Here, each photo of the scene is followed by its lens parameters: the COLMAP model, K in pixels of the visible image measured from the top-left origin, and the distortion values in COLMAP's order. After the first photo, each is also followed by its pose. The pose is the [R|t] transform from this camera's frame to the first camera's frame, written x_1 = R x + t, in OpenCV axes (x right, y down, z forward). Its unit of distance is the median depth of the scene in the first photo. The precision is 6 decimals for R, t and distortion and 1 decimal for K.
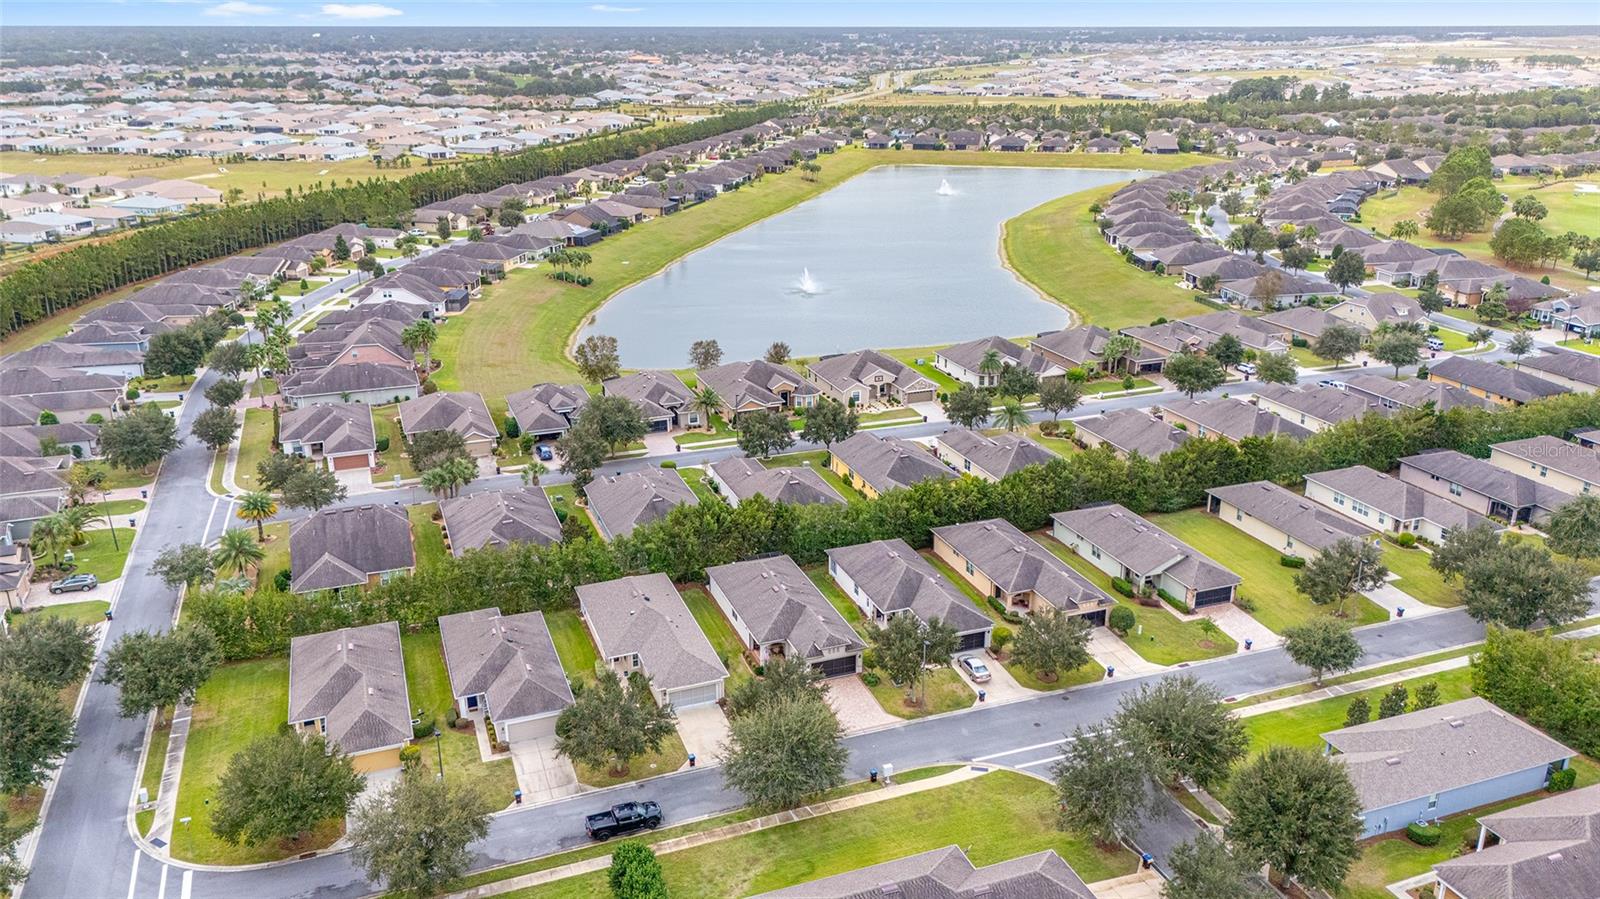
lens RADIAL K [[1230.9, 0, 801.6], [0, 1230.9, 427.1], [0, 0, 1]] dist [0.088897, -0.002134]
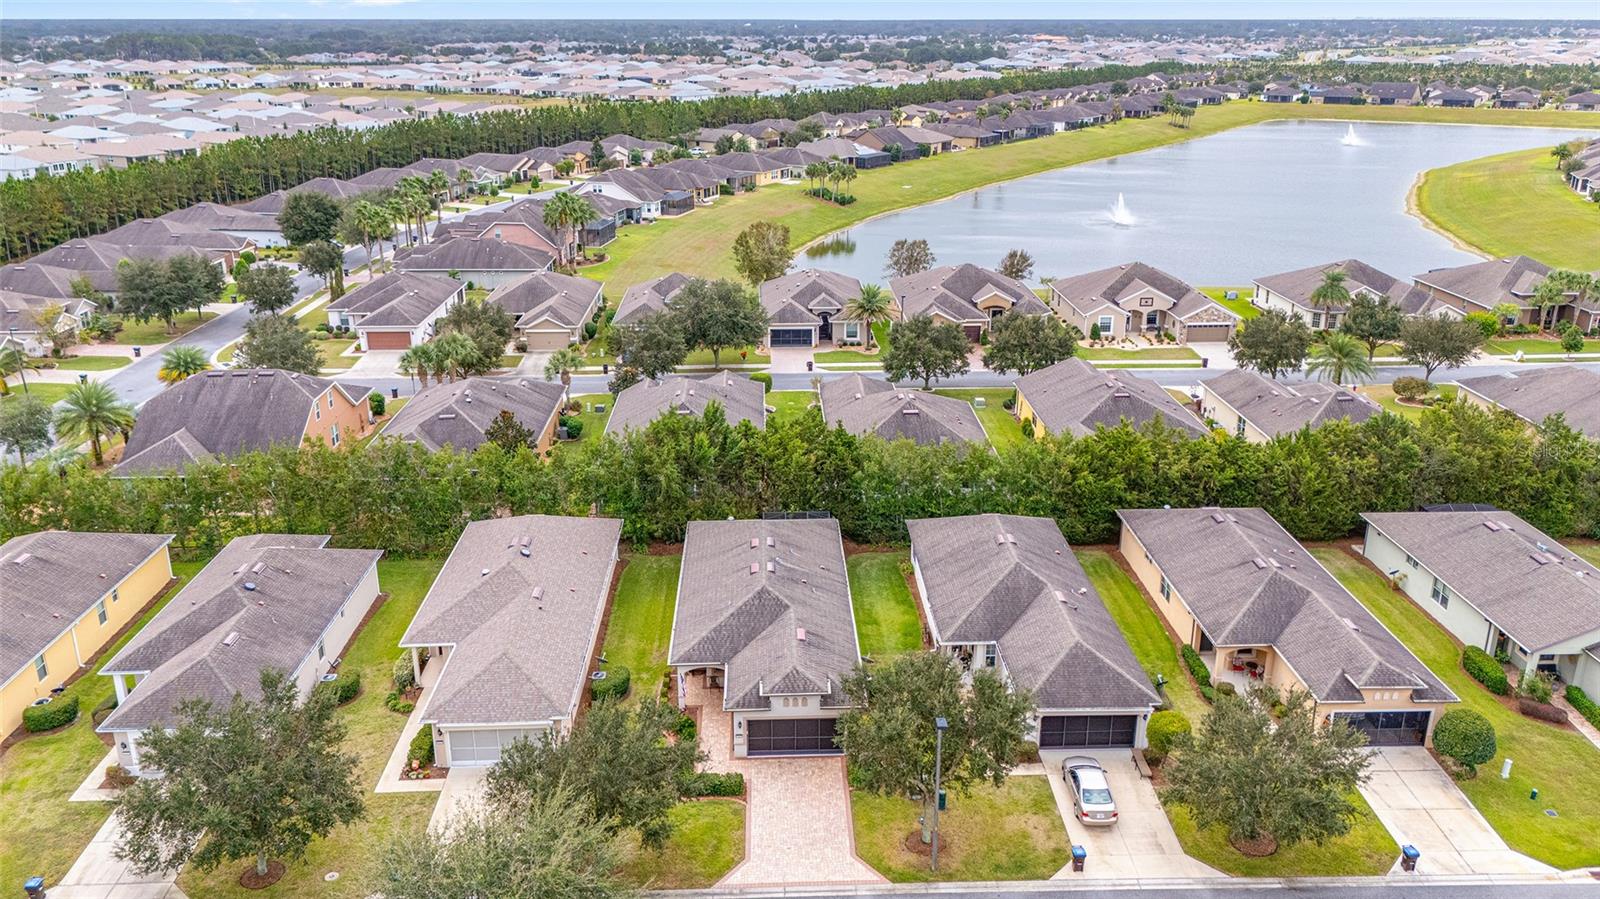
lens RADIAL K [[1233.3, 0, 800.0], [0, 1233.3, 449.5], [0, 0, 1]] dist [0.050244, -0.058573]
pose [[0.947662, 0.108705, -0.300200, 0.101109], [-0.103681, 0.994074, 0.032667, 0.039664], [0.301972, 0.000168, 0.953317, 0.325595]]
